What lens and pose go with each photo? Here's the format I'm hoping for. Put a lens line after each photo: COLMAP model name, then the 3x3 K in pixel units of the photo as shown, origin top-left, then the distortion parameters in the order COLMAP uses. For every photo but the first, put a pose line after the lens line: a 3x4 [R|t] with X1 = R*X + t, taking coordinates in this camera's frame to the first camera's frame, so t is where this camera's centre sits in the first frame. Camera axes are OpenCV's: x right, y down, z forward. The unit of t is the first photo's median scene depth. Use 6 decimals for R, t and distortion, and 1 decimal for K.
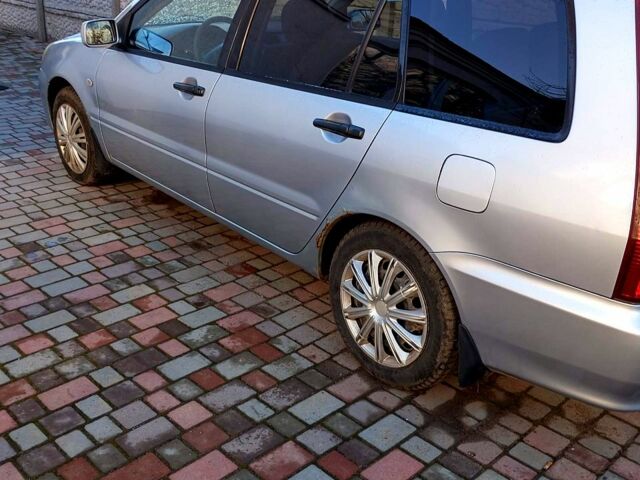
lens RADIAL K [[698.9, 0, 320.0], [0, 698.9, 240.0], [0, 0, 1]] dist [0.052594, -0.032901]
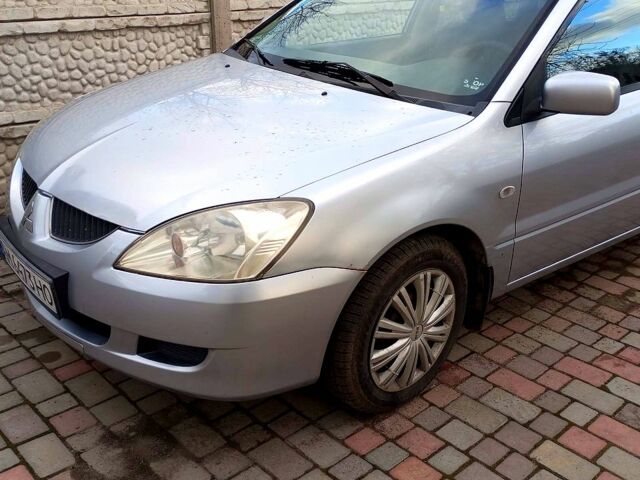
lens RADIAL K [[698.9, 0, 320.0], [0, 698.9, 240.0], [0, 0, 1]] dist [0.052594, -0.032901]
pose [[0.018532, -0.435492, 0.900002, -0.908812], [0.352566, 0.845180, 0.401705, -0.534447], [-0.935603, 0.309866, 0.169202, 1.185857]]
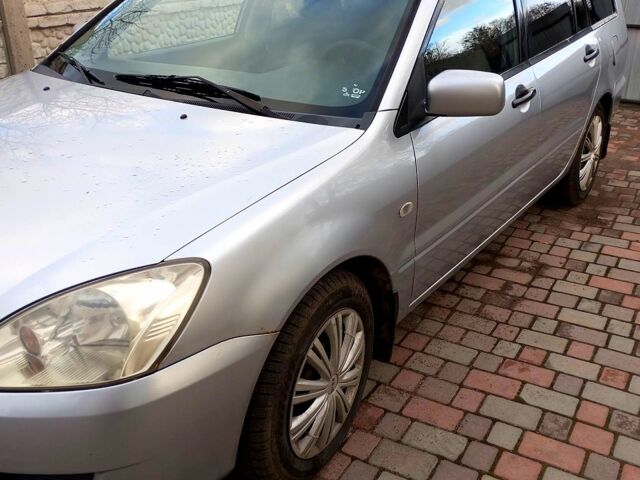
lens RADIAL K [[698.9, 0, 320.0], [0, 698.9, 240.0], [0, 0, 1]] dist [0.052594, -0.032901]
pose [[-0.266084, -0.427456, 0.863991, -0.761144], [0.345269, 0.794572, 0.499444, -0.547793], [-0.899994, 0.431204, -0.063836, 1.246388]]
